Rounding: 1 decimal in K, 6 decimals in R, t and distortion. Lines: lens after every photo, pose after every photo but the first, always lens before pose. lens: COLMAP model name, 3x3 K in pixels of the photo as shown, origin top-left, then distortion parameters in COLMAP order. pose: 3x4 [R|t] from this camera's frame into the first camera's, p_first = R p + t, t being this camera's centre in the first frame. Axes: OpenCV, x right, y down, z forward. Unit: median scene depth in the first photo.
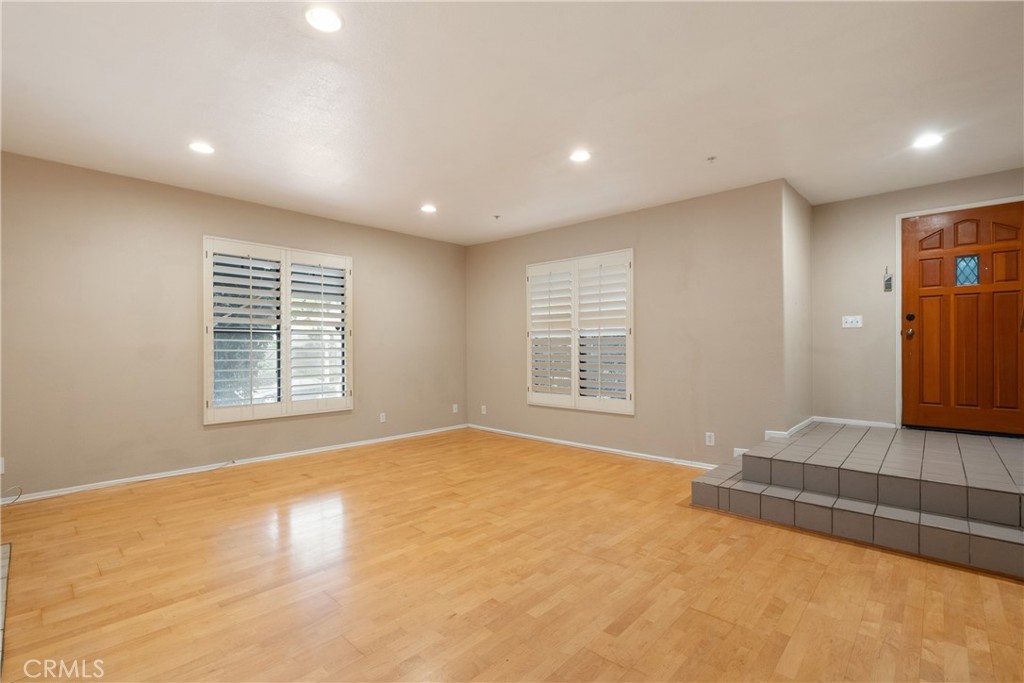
lens RADIAL K [[466.7, 0, 497.5], [0, 466.7, 346.6], [0, 0, 1]] dist [-0.002351, -0.000365]
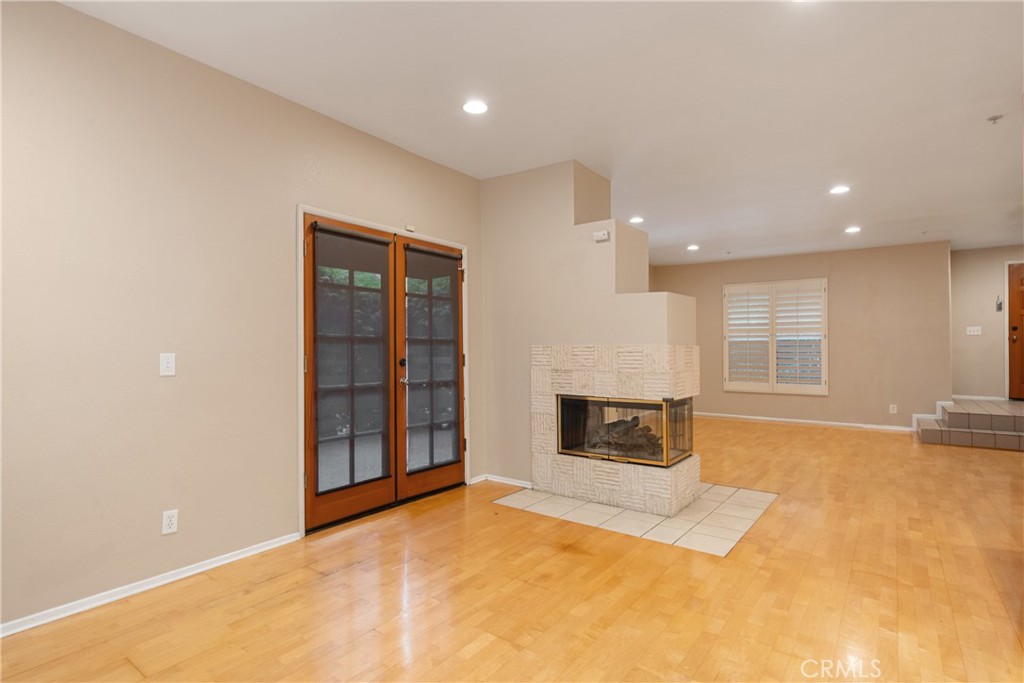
lens RADIAL K [[512.8, 0, 500.8], [0, 512.8, 347.3], [0, 0, 1]] dist [0.004315, 0.001583]
pose [[0.993225, 0.000614, 0.116207, -0.872510], [-0.000915, 0.999996, 0.002534, -0.003163], [-0.116205, -0.002623, 0.993222, -0.435817]]
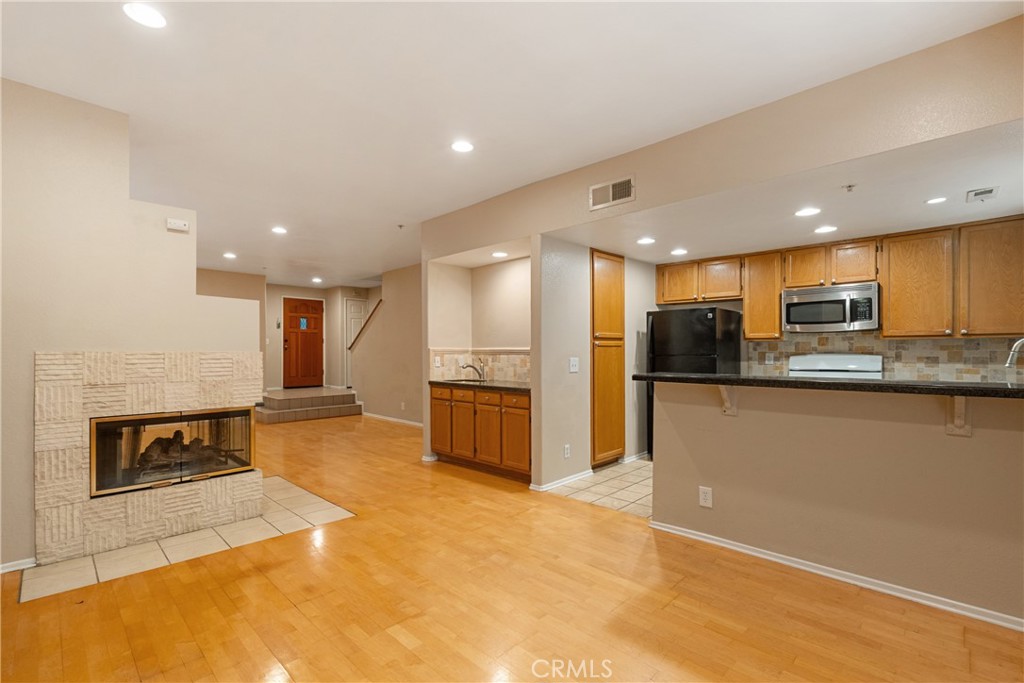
lens RADIAL K [[466.7, 0, 508.3], [0, 466.7, 351.4], [0, 0, 1]] dist [-0.002351, -0.000365]
pose [[0.020422, 0.003572, 0.999785, -1.223608], [-0.001895, 0.999992, -0.003534, -0.003077], [-0.999790, -0.001822, 0.020428, -0.133130]]
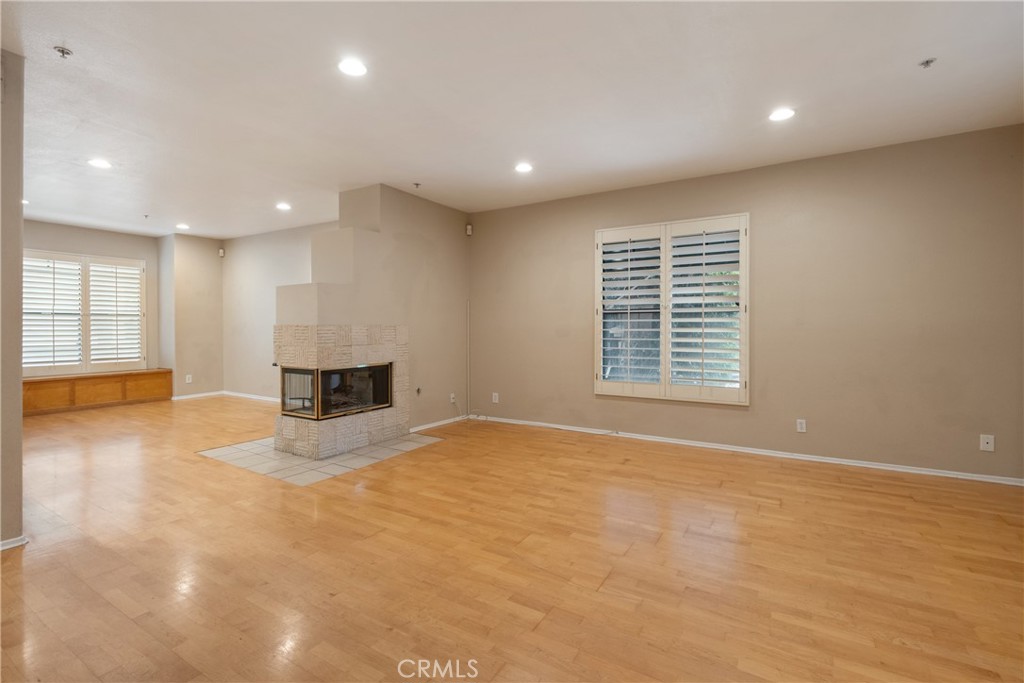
lens RADIAL K [[466.7, 0, 512.6], [0, 466.7, 327.3], [0, 0, 1]] dist [-0.002351, -0.000365]
pose [[0.222962, 0.003273, -0.974822, 0.400257], [0.003434, 0.999986, 0.004143, -0.002640], [0.974821, -0.004271, 0.222948, 0.476039]]
